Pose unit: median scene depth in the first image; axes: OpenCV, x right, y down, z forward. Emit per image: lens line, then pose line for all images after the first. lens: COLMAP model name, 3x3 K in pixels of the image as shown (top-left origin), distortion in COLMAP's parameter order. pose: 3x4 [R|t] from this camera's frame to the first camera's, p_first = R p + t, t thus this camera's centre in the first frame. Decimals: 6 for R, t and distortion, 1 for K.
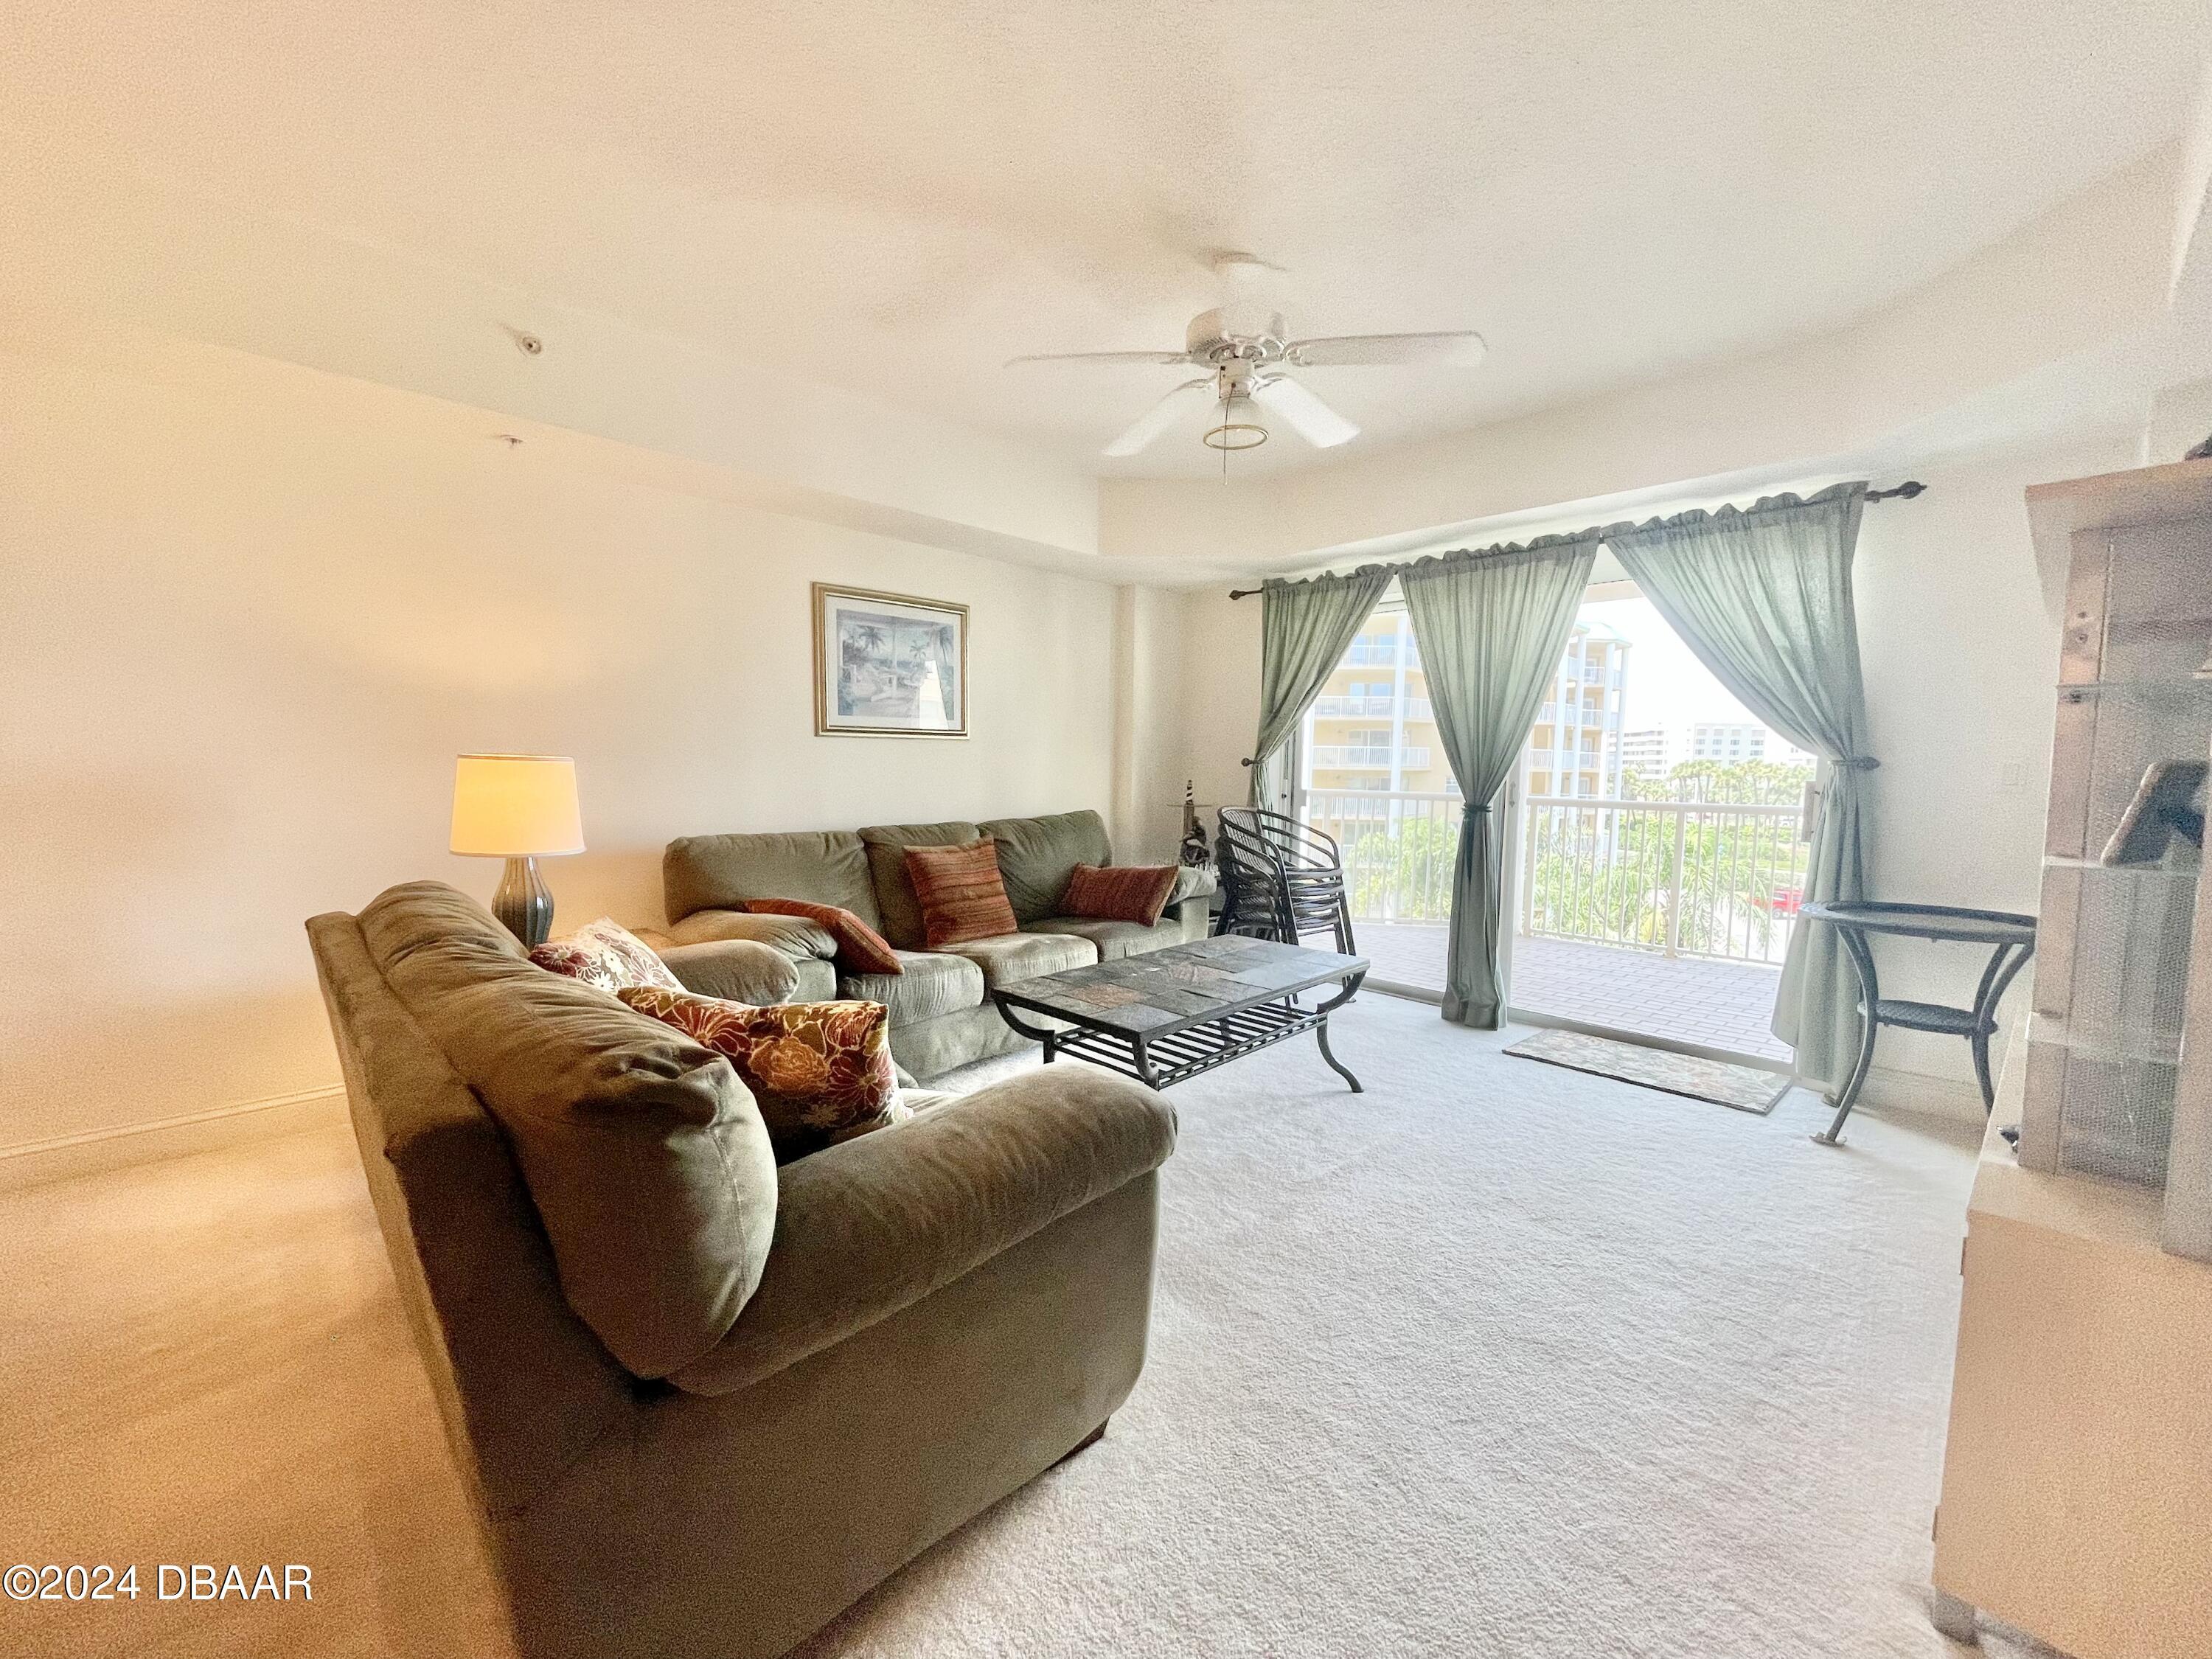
lens RADIAL K [[890.7, 0, 1103.2], [0, 890.7, 836.5], [0, 0, 1]] dist [-0.004030, 0.001251]
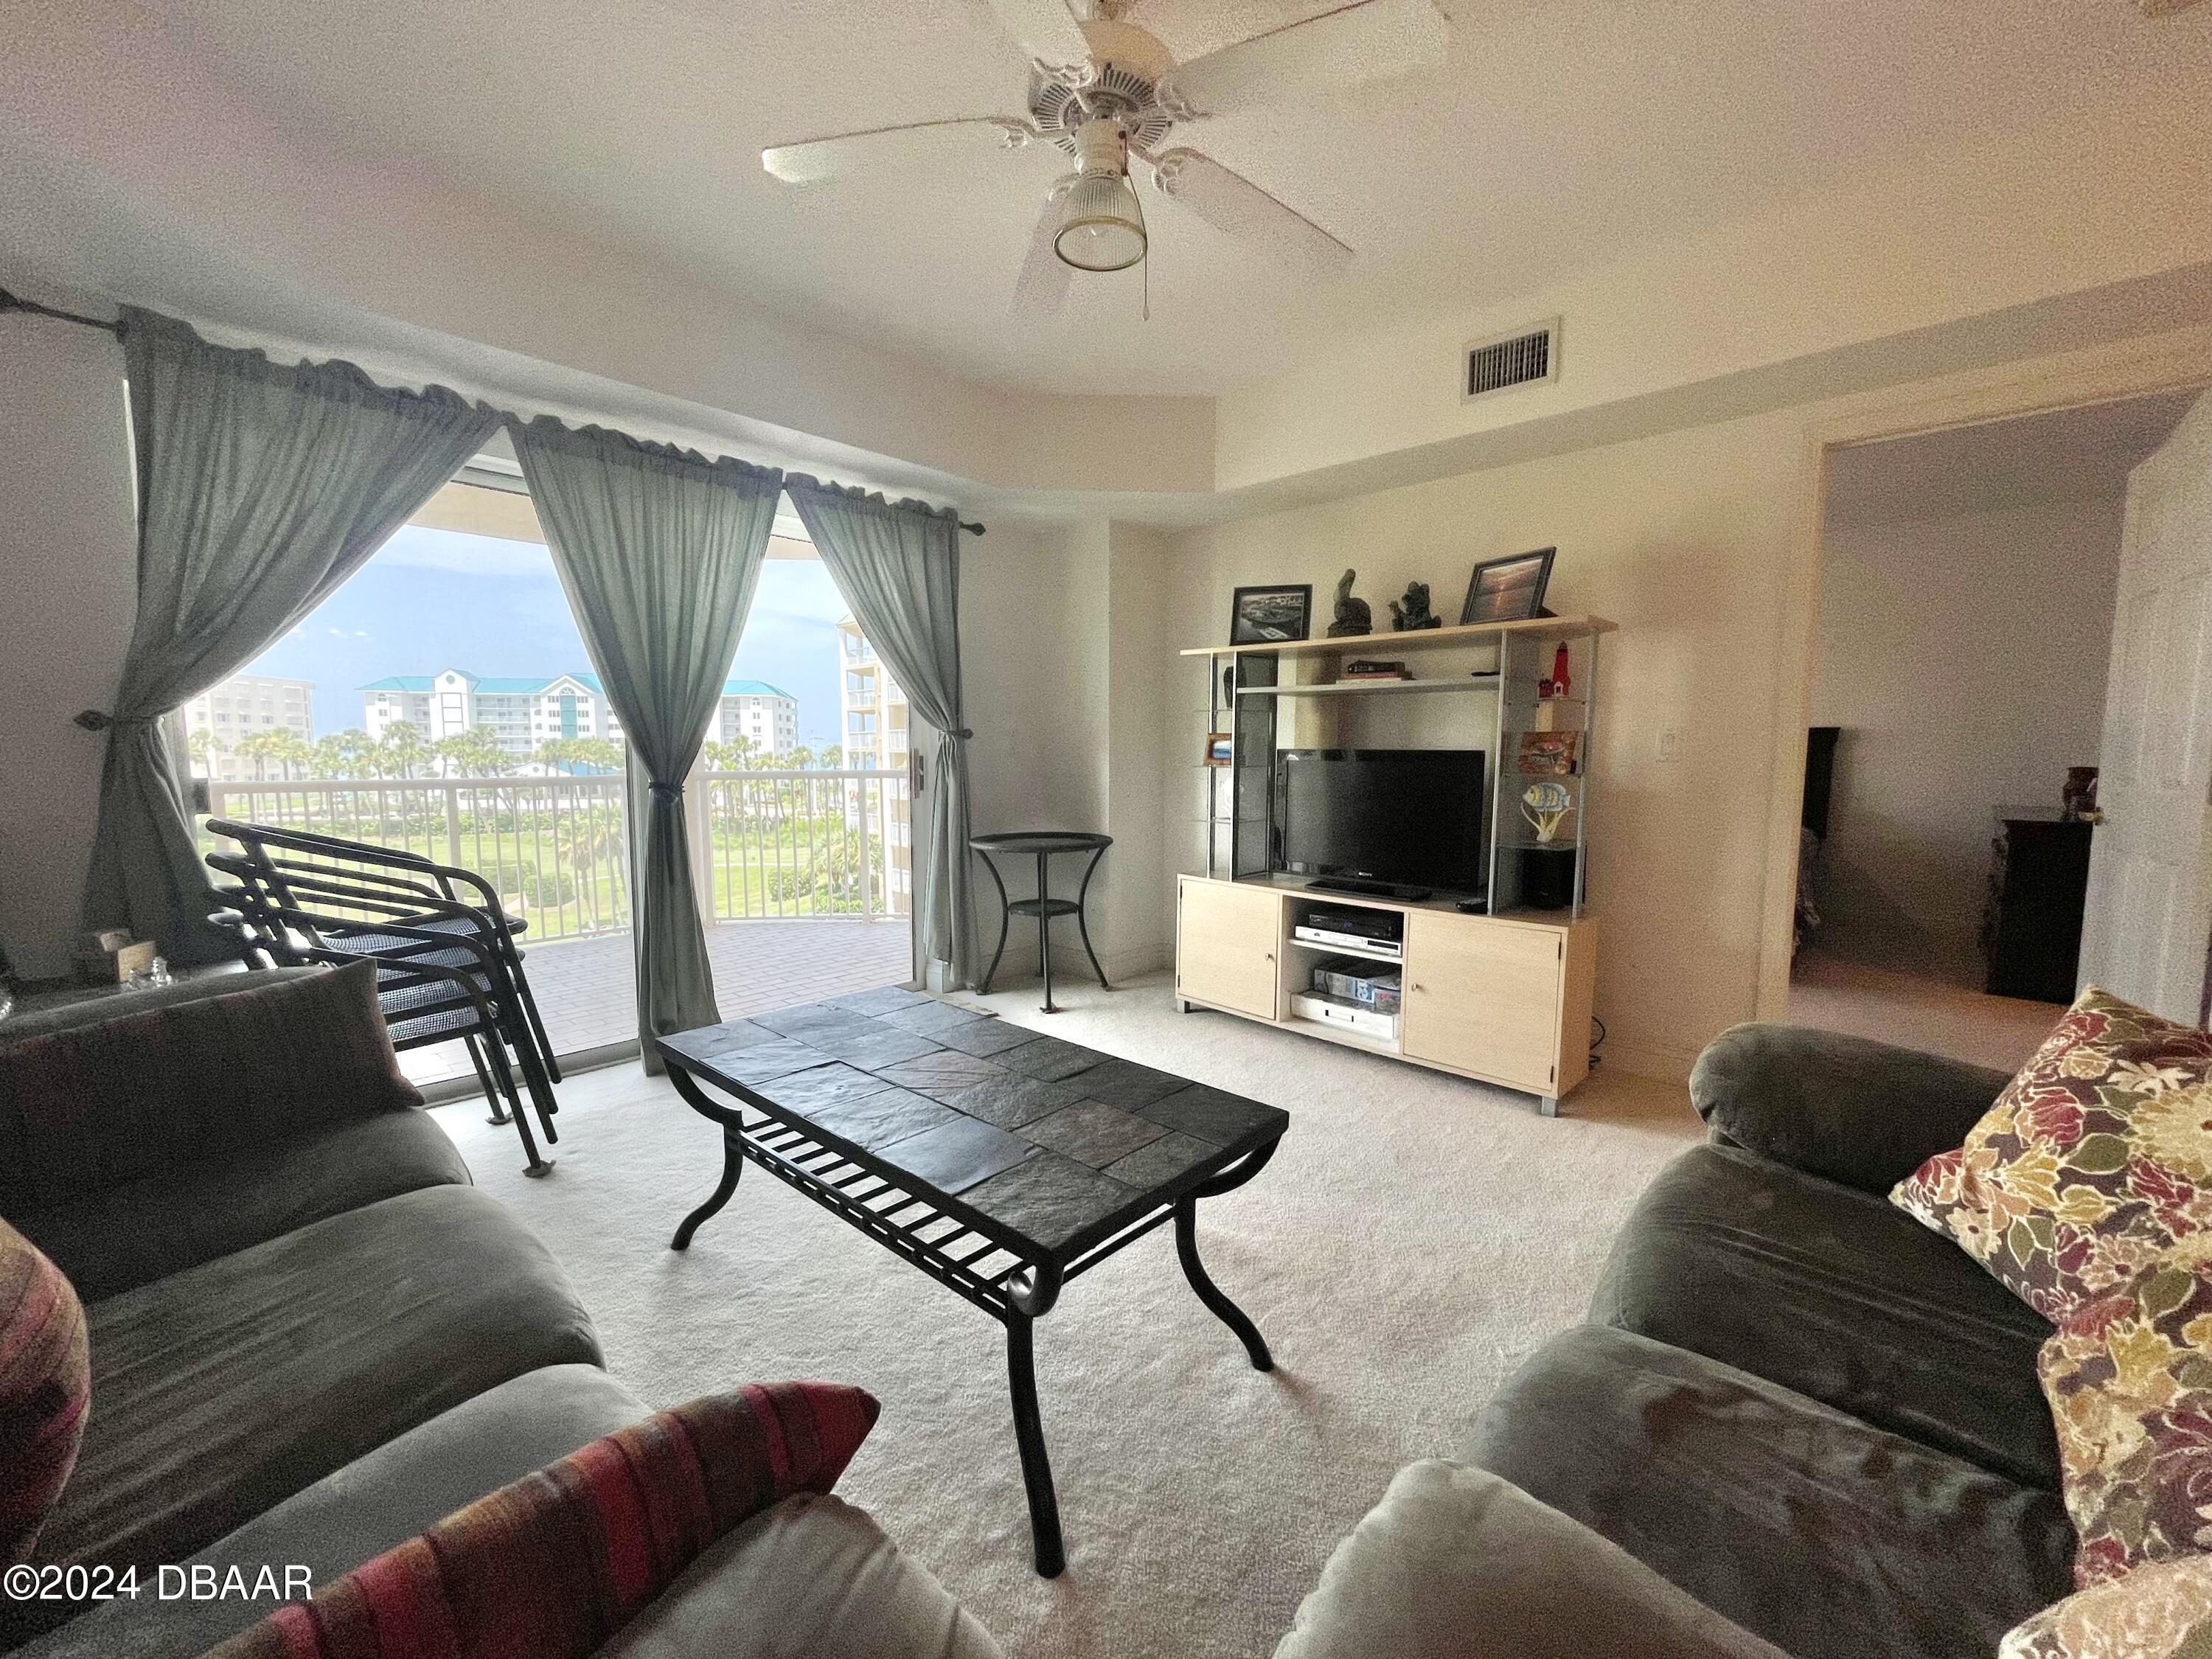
lens RADIAL K [[890.7, 0, 1103.7], [0, 890.7, 841.5], [0, 0, 1]] dist [-0.004030, 0.001251]
pose [[-0.046388, -0.118508, 0.991869, -0.378352], [0.074556, 0.989758, 0.121743, -0.054178], [-0.996137, 0.079597, -0.037077, 0.684059]]
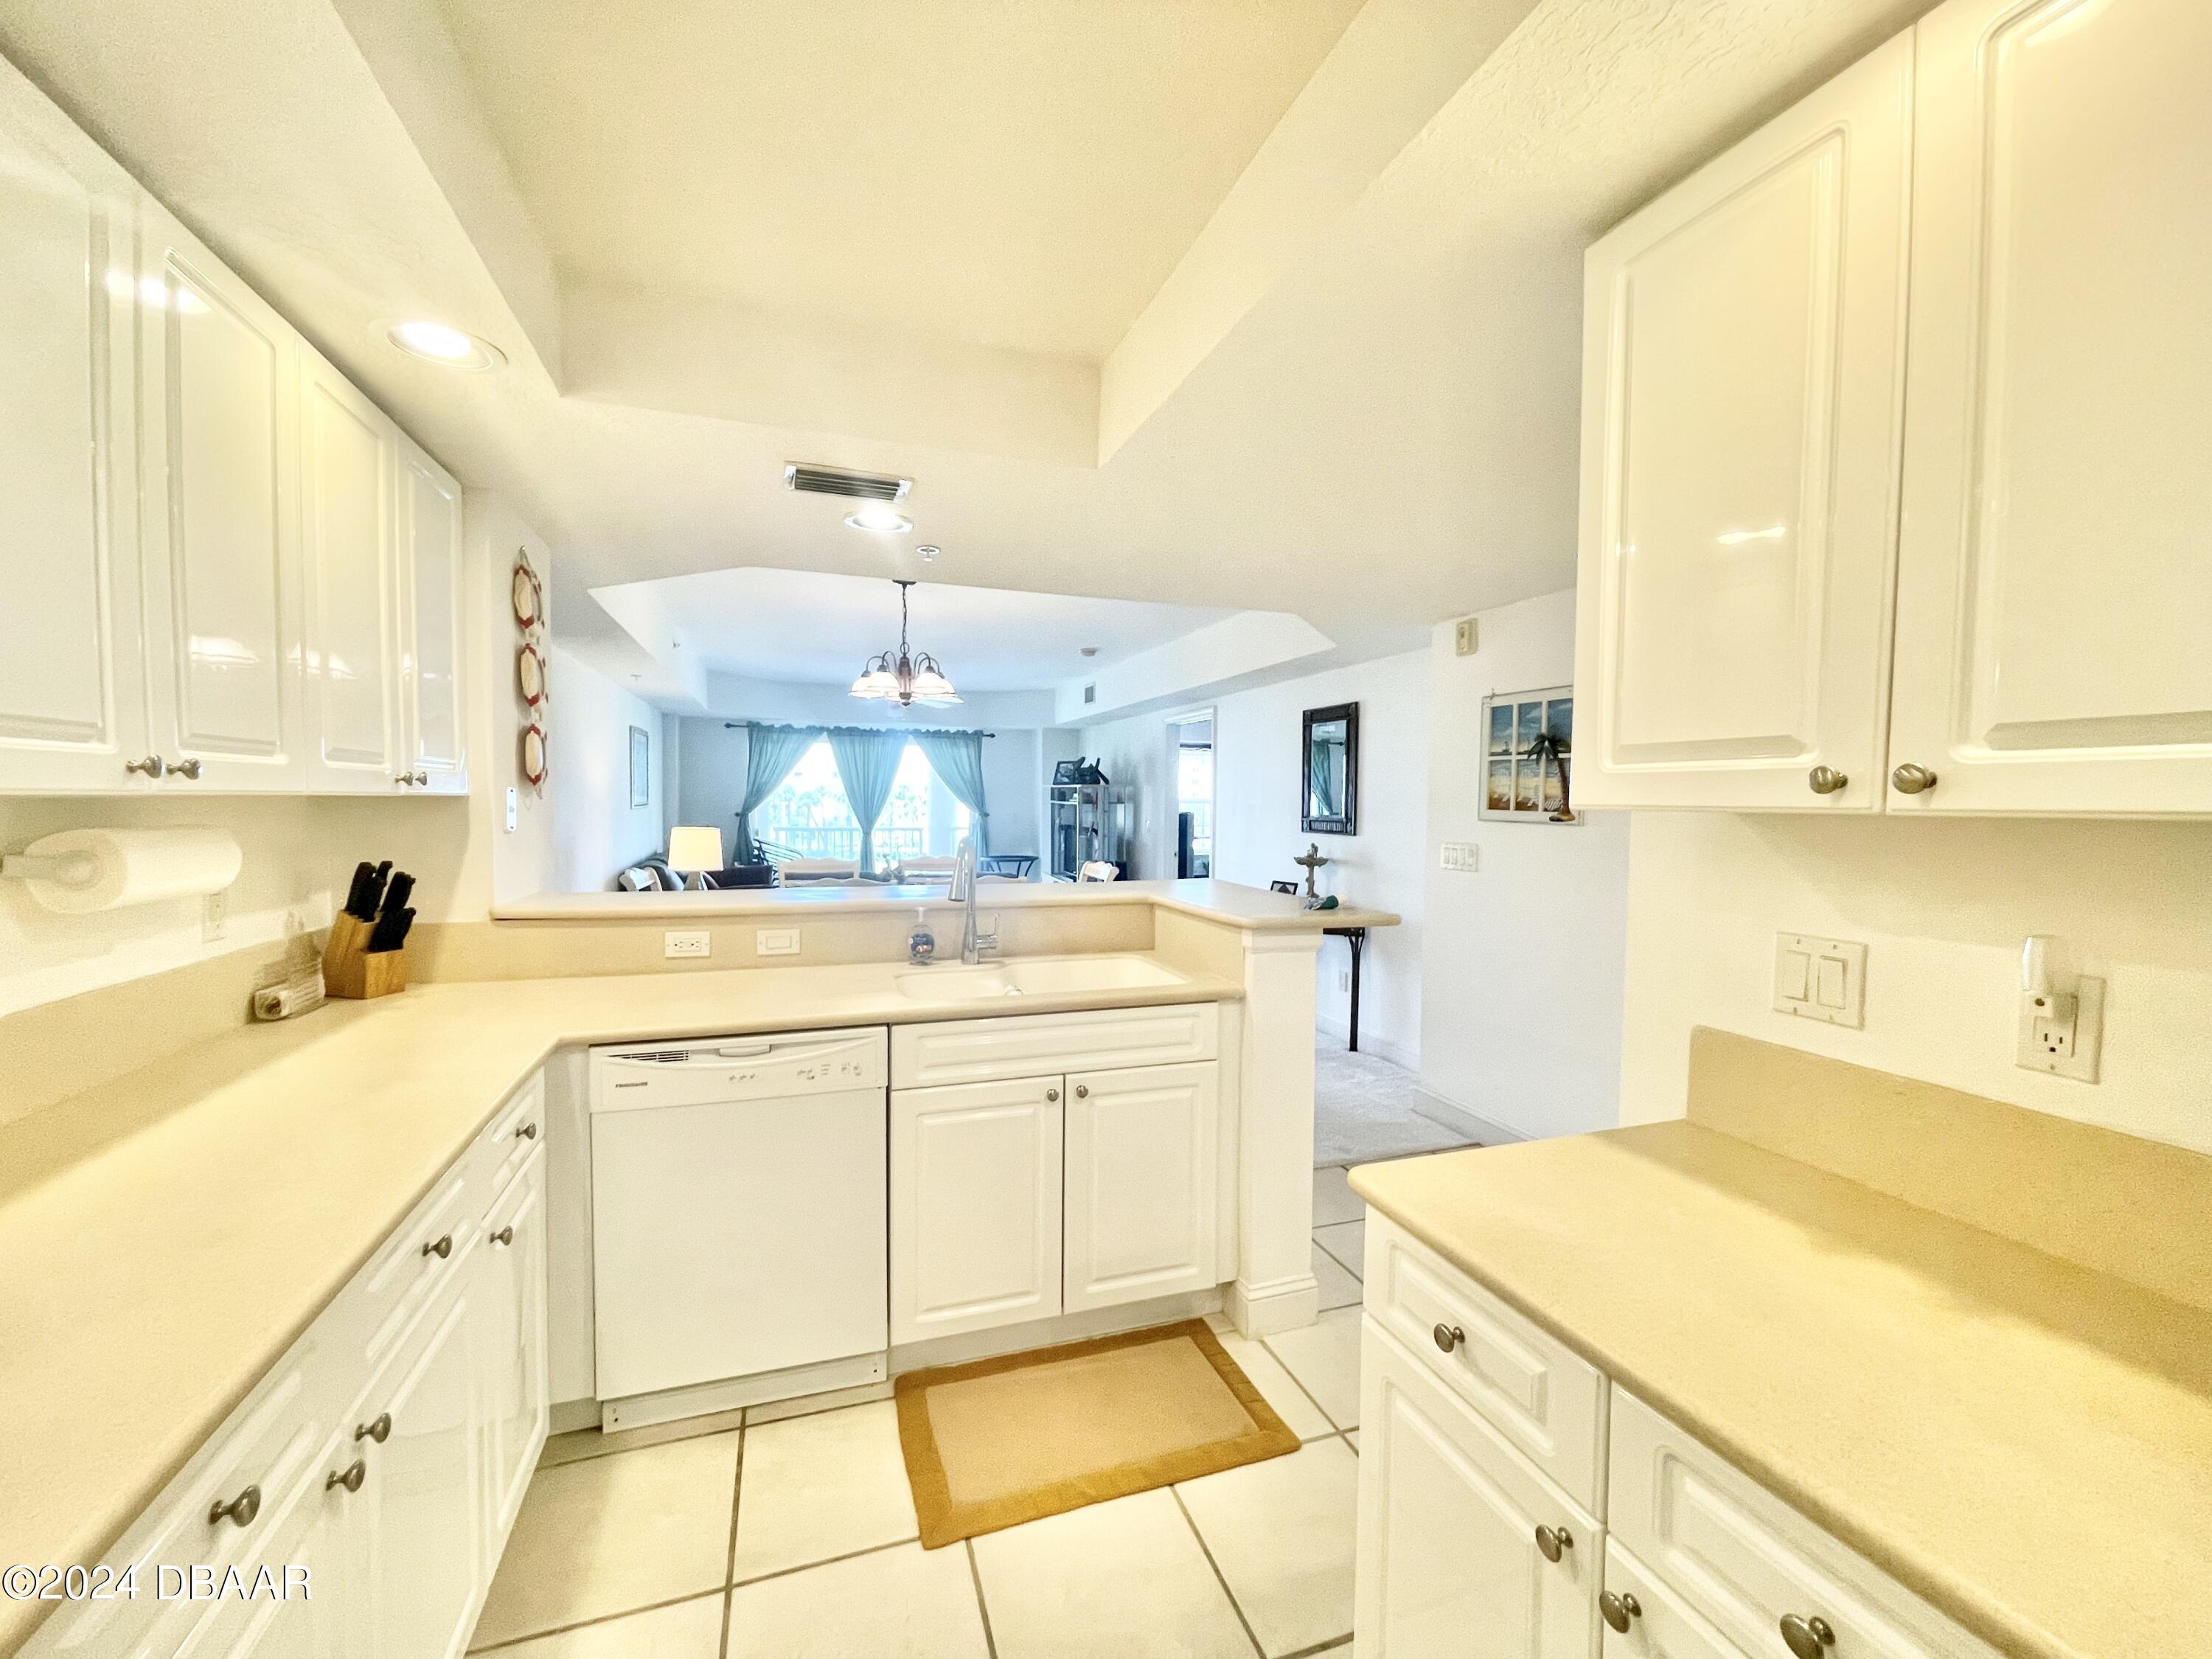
lens RADIAL K [[890.7, 0, 1096.1], [0, 890.7, 844.9], [0, 0, 1]] dist [-0.004030, 0.001251]
pose [[0.435032, -0.053794, 0.898806, -1.542281], [0.066076, 0.997430, 0.027715, -0.028215], [-0.897987, 0.047333, 0.437469, -0.640451]]
